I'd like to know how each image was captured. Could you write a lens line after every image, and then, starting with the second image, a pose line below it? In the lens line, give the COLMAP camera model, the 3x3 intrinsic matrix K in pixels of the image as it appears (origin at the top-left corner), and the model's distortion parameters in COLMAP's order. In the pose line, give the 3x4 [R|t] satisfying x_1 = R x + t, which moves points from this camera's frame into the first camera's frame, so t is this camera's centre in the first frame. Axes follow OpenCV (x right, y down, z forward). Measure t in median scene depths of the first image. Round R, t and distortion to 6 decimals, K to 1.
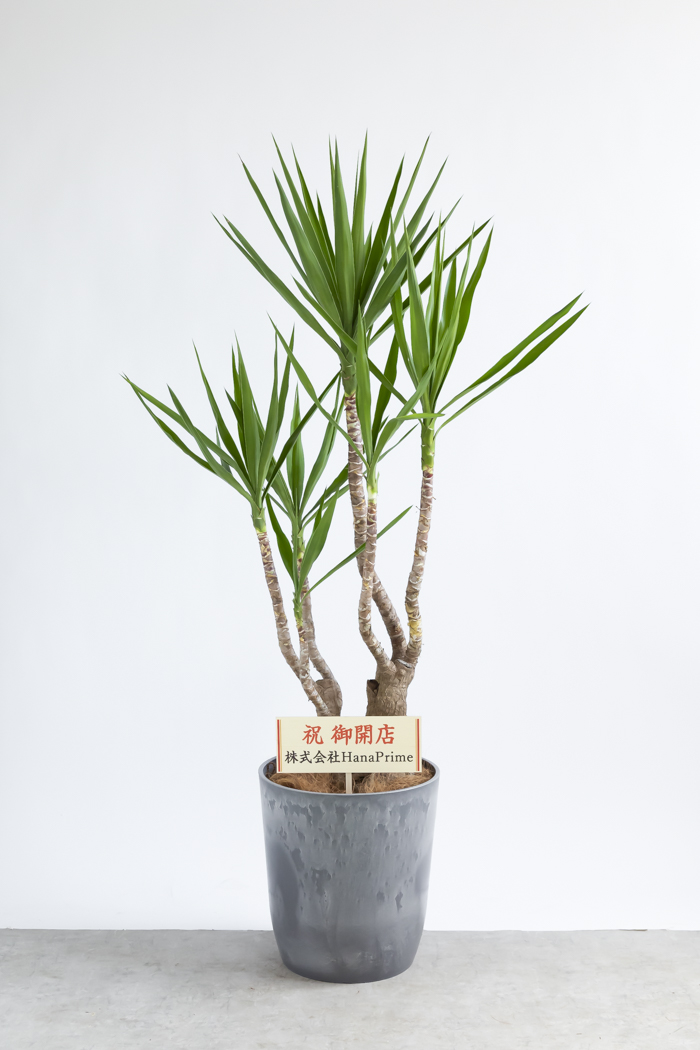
lens RADIAL K [[1395.7, 0, 361.6], [0, 1395.7, 502.8], [0, 0, 1]] dist [0.105211, 0.000000]
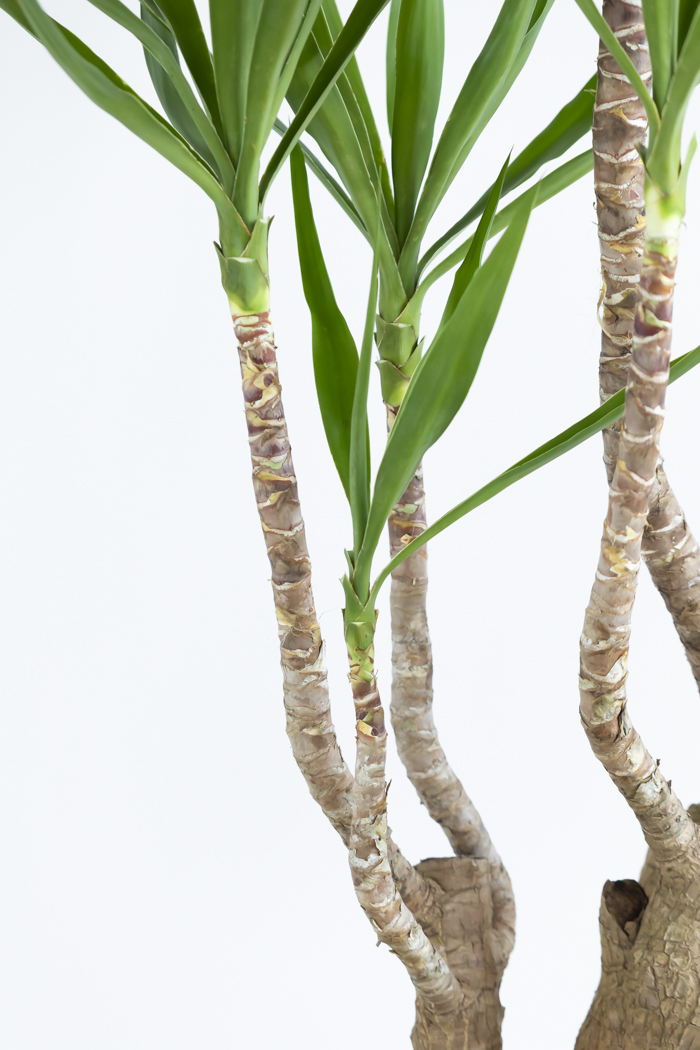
lens RADIAL K [[4225.5, 0, 346.2], [0, 4225.5, 525.3], [0, 0, 1]] dist [0.015833, 0.000000]
pose [[0.990699, 0.087016, -0.104613, 0.034575], [-0.071973, 0.987555, 0.139838, -0.052862], [0.115479, -0.131008, 0.984633, 0.203133]]
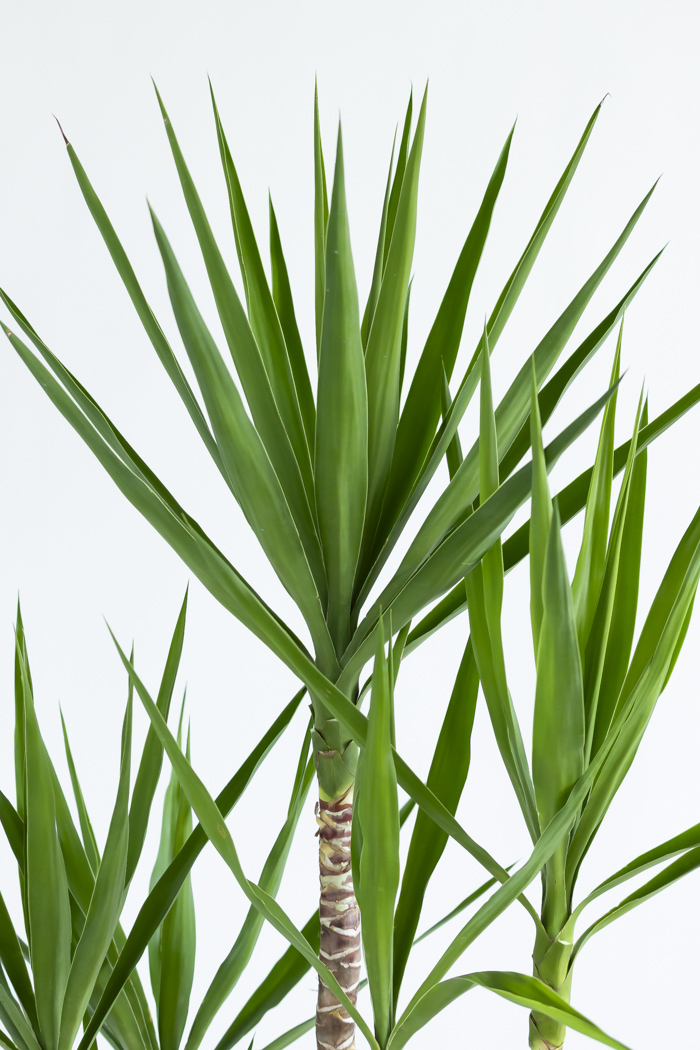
lens RADIAL K [[2536.7, 0, 345.3], [0, 2536.7, 518.1], [0, 0, 1]] dist [0.097008, 0.000000]
pose [[0.998462, 0.053752, 0.013572, -0.017929], [-0.053617, 0.998510, -0.010142, -0.142039], [-0.014097, 0.009399, 0.999856, 0.351993]]
